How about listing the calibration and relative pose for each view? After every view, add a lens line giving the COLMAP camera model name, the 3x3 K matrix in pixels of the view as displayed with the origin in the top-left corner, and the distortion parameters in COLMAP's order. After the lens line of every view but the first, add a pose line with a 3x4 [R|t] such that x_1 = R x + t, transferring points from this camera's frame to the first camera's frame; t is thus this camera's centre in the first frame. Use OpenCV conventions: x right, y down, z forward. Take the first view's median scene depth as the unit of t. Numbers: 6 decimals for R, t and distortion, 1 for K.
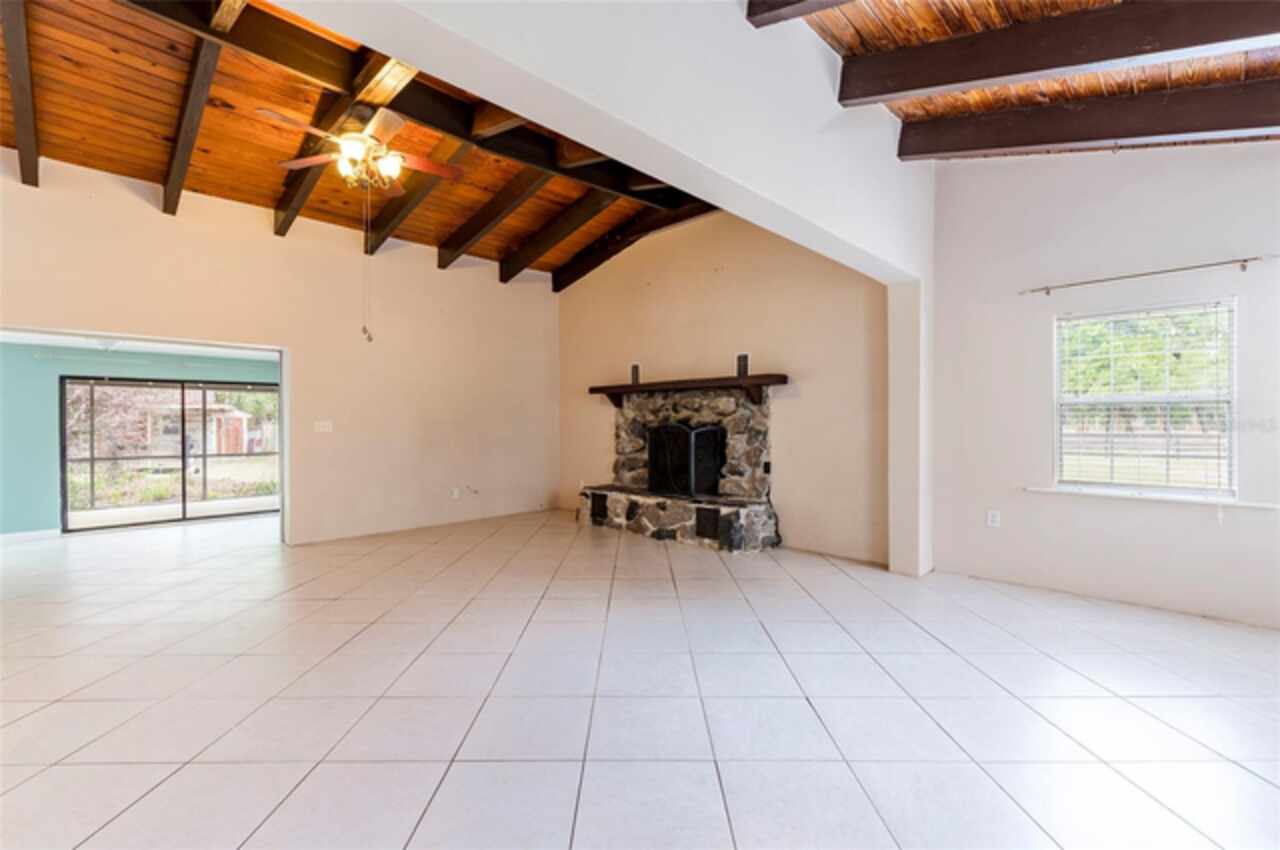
lens RADIAL K [[563.9, 0, 640.0], [0, 563.9, 425.0], [0, 0, 1]] dist [0.003078, 0.000003]
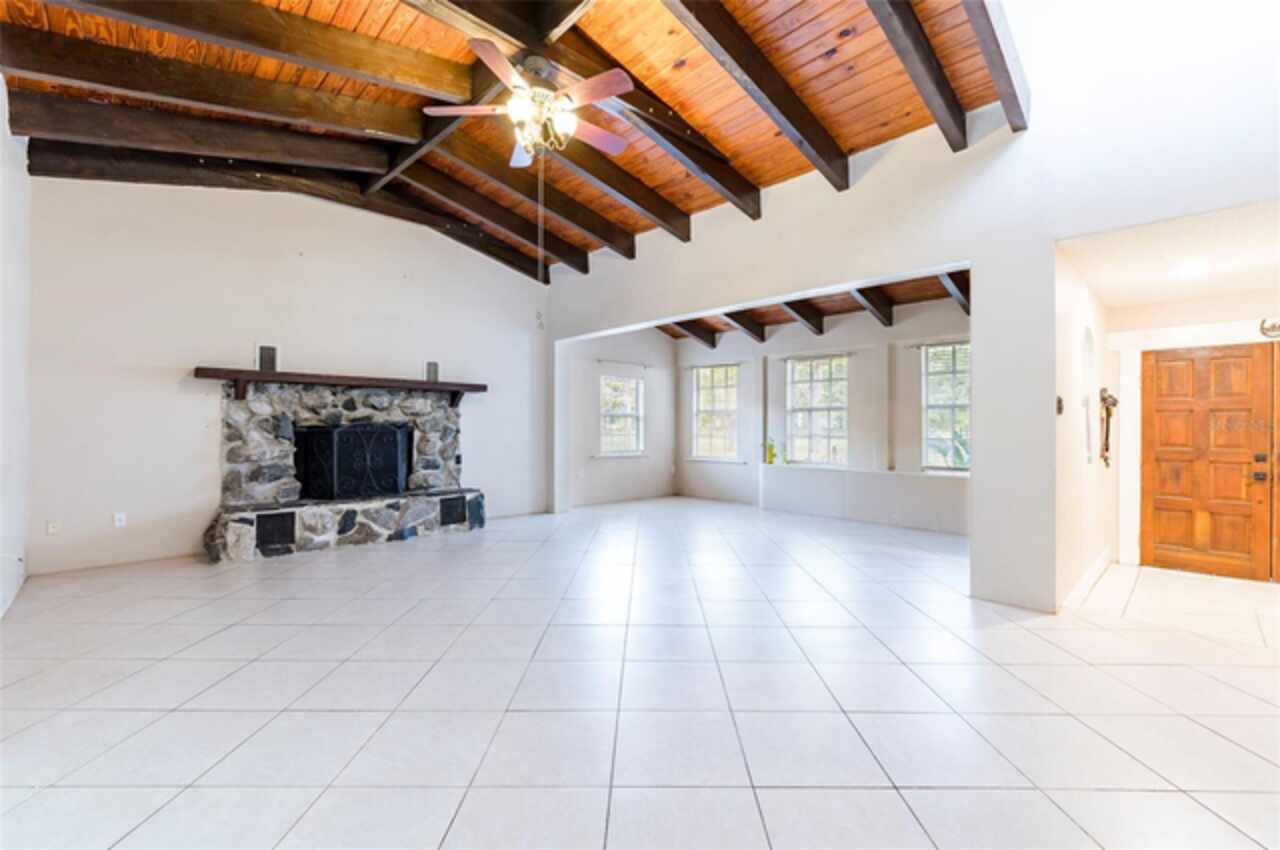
lens RADIAL K [[529.3, 0, 653.1], [0, 529.3, 424.8], [0, 0, 1]] dist [-0.002111, -0.000115]
pose [[0.012112, 0.002781, 0.999923, -0.861543], [-0.004258, 0.999987, -0.002730, 0.001855], [-0.999918, -0.004224, 0.012124, 0.532586]]
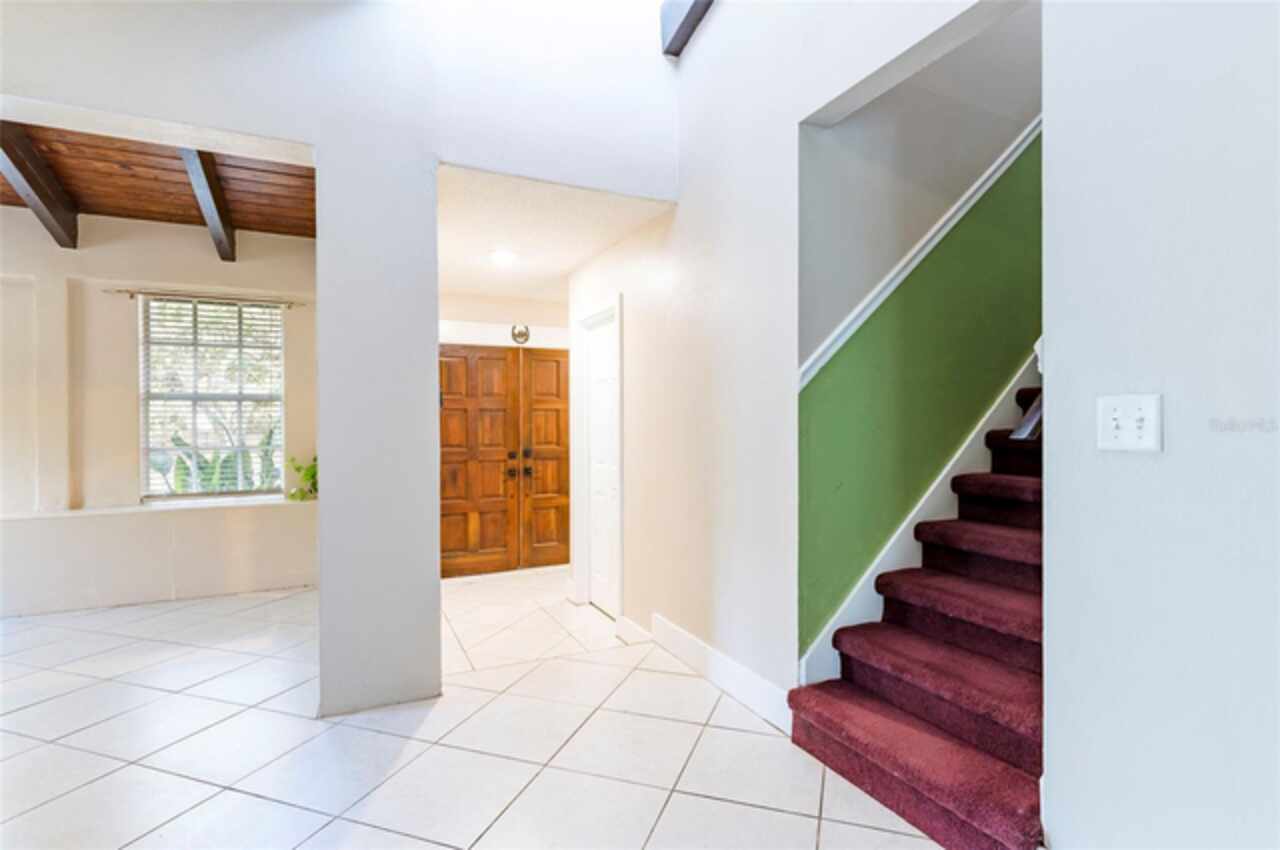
lens RADIAL K [[628.2, 0, 646.4], [0, 628.2, 422.3], [0, 0, 1]] dist [-0.001278, -0.000488]
pose [[-0.941938, 0.006291, 0.335728, -0.615508], [0.006741, 0.999977, 0.000176, -0.005164], [-0.335720, 0.002429, -0.941959, 0.507649]]
